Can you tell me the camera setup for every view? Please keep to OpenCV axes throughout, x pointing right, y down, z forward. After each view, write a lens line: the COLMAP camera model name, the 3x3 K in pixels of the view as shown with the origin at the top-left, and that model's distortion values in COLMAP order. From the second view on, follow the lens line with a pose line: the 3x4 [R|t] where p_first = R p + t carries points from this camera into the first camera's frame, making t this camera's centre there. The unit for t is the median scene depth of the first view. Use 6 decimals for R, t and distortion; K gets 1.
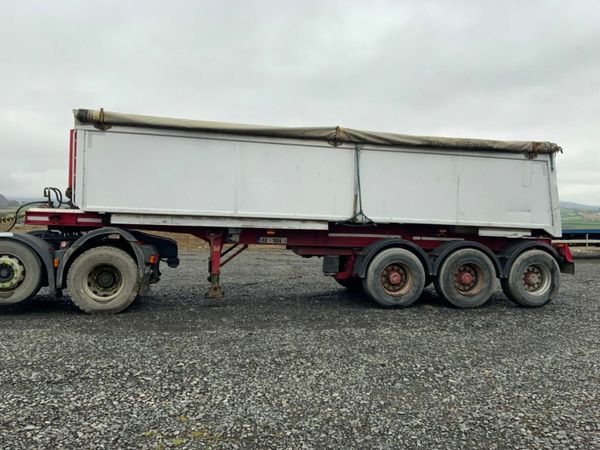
lens RADIAL K [[501.2, 0, 300.0], [0, 501.2, 225.0], [0, 0, 1]] dist [0.073450, -0.135402]
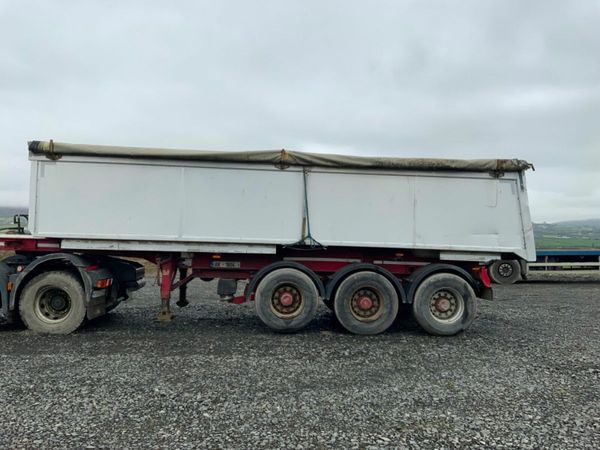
lens RADIAL K [[501.2, 0, 300.0], [0, 501.2, 225.0], [0, 0, 1]] dist [0.073450, -0.135402]
pose [[0.990458, -0.011193, -0.137356, 0.238805], [0.003878, 0.998565, -0.053408, 0.006041], [0.137757, 0.052366, 0.989081, 0.029018]]
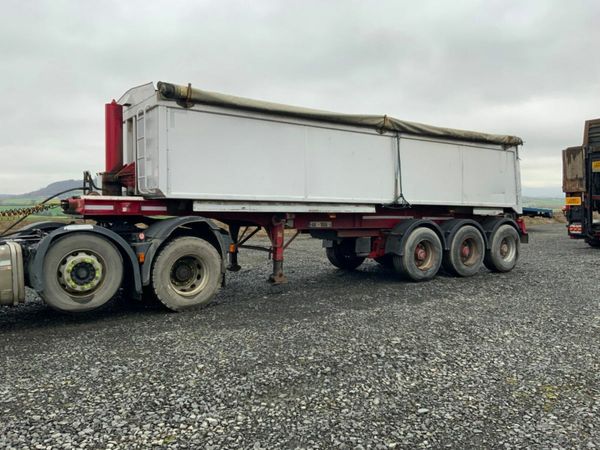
lens RADIAL K [[501.2, 0, 300.0], [0, 501.2, 225.0], [0, 0, 1]] dist [0.073450, -0.135402]
pose [[0.920309, -0.036058, 0.389527, -0.509136], [0.025572, 0.999158, 0.032074, -0.002123], [-0.390356, -0.019557, 0.920456, 0.079165]]
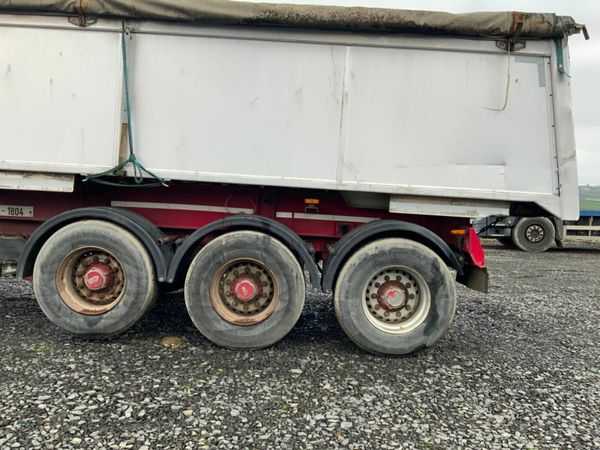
lens RADIAL K [[501.2, 0, 300.0], [0, 501.2, 225.0], [0, 0, 1]] dist [0.073450, -0.135402]
pose [[0.979376, 0.030430, -0.199739, 0.390859], [-0.024052, 0.999123, 0.034283, 0.019998], [0.200607, -0.028771, 0.979249, 0.534752]]
